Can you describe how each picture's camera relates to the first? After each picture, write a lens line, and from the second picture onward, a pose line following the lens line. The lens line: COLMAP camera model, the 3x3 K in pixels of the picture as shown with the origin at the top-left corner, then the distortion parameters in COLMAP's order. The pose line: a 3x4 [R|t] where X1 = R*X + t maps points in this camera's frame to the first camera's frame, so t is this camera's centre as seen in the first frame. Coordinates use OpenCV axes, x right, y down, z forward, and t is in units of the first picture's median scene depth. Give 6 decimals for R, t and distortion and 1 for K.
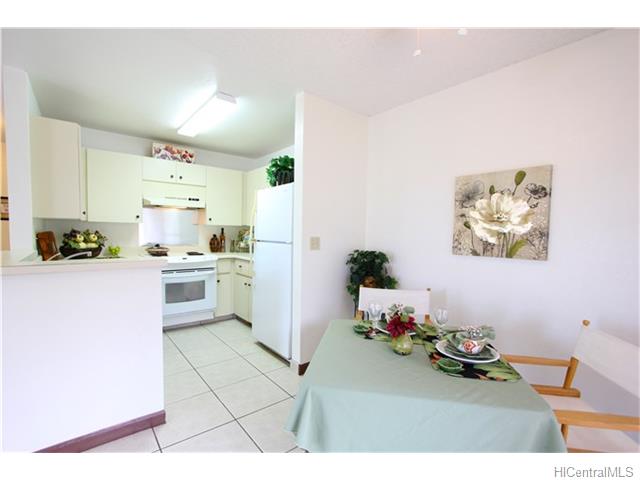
lens RADIAL K [[295.6, 0, 323.0], [0, 295.6, 245.4], [0, 0, 1]] dist [-0.015209, 0.000859]
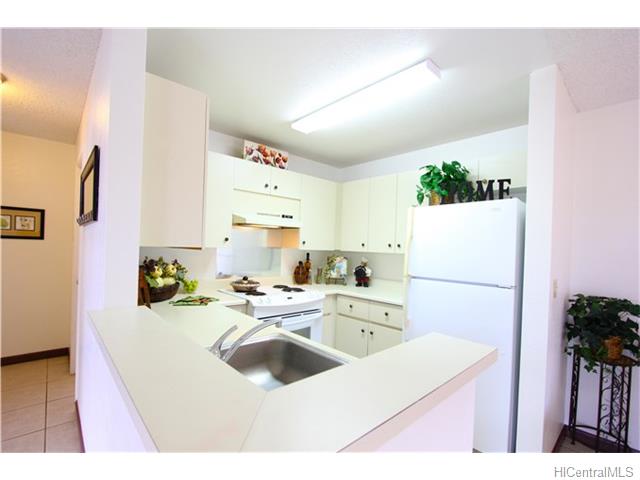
lens RADIAL K [[295.6, 0, 322.1], [0, 295.6, 241.3], [0, 0, 1]] dist [-0.015209, 0.000859]
pose [[0.998493, 0.014268, 0.052985, -0.450988], [-0.010687, 0.997678, -0.067261, -0.048107], [-0.053822, 0.066594, 0.996327, 0.278129]]
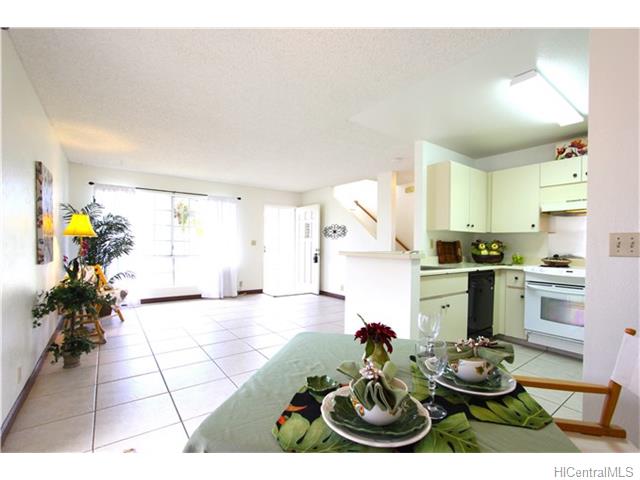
lens RADIAL K [[295.6, 0, 319.7], [0, 295.6, 248.5], [0, 0, 1]] dist [-0.015209, 0.000859]
pose [[-0.058023, -0.007439, -0.998288, 0.406664], [-0.060818, 0.998141, -0.003902, 0.027297], [0.996461, 0.060488, -0.058368, 0.359222]]
